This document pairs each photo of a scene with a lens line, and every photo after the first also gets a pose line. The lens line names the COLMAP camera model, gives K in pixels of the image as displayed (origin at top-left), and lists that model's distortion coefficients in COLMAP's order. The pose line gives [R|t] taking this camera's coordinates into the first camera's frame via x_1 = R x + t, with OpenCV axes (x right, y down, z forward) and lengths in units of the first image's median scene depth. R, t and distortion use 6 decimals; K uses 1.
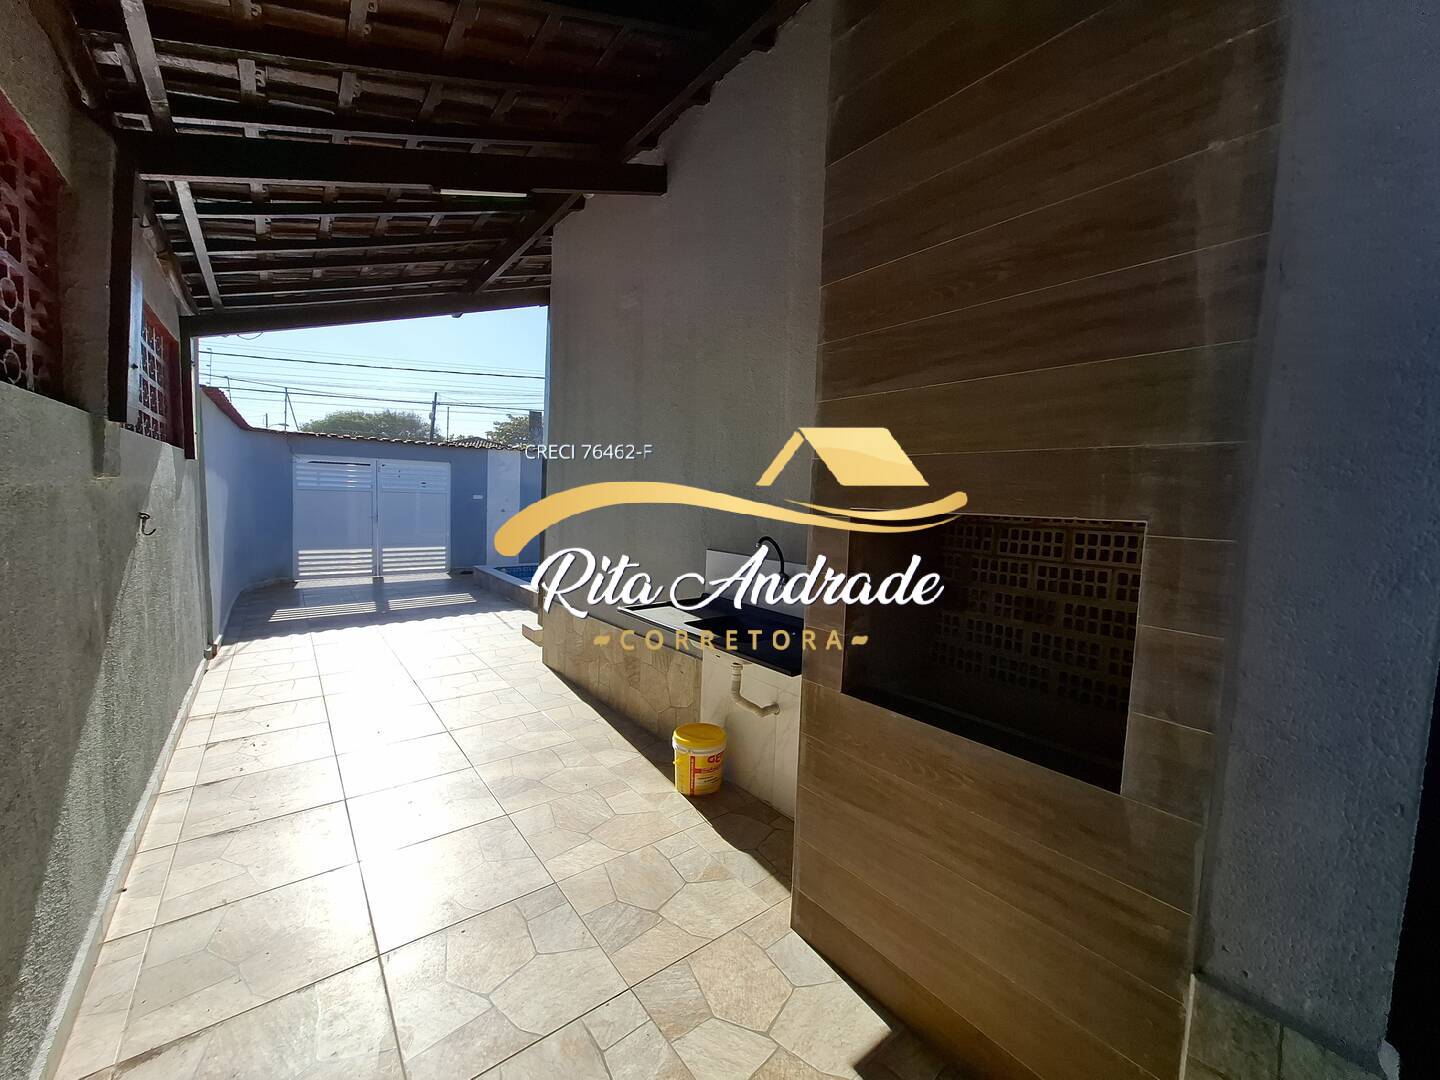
lens RADIAL K [[569.0, 0, 720.0], [0, 569.0, 540.0], [0, 0, 1]] dist [0.001520, 0.000025]
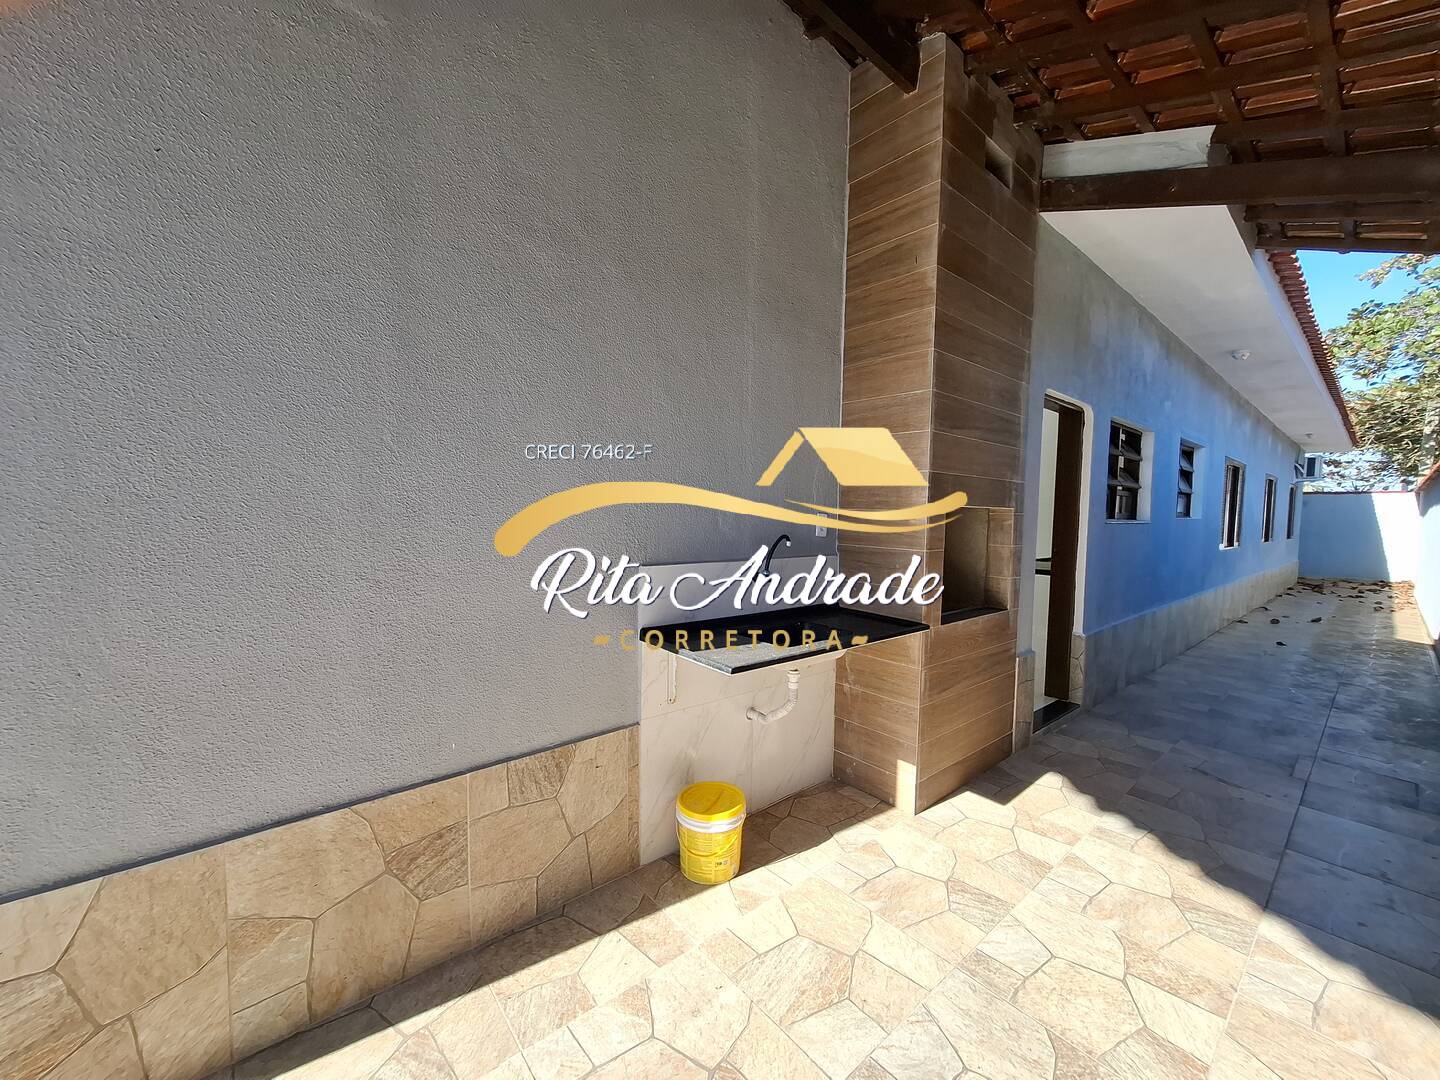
lens RADIAL K [[569.0, 0, 720.0], [0, 569.0, 540.0], [0, 0, 1]] dist [0.001520, 0.000025]
pose [[-0.039650, -0.095050, 0.994683, -0.834857], [0.040896, 0.994477, 0.096661, -0.093072], [-0.998376, 0.044511, -0.035544, 1.073215]]
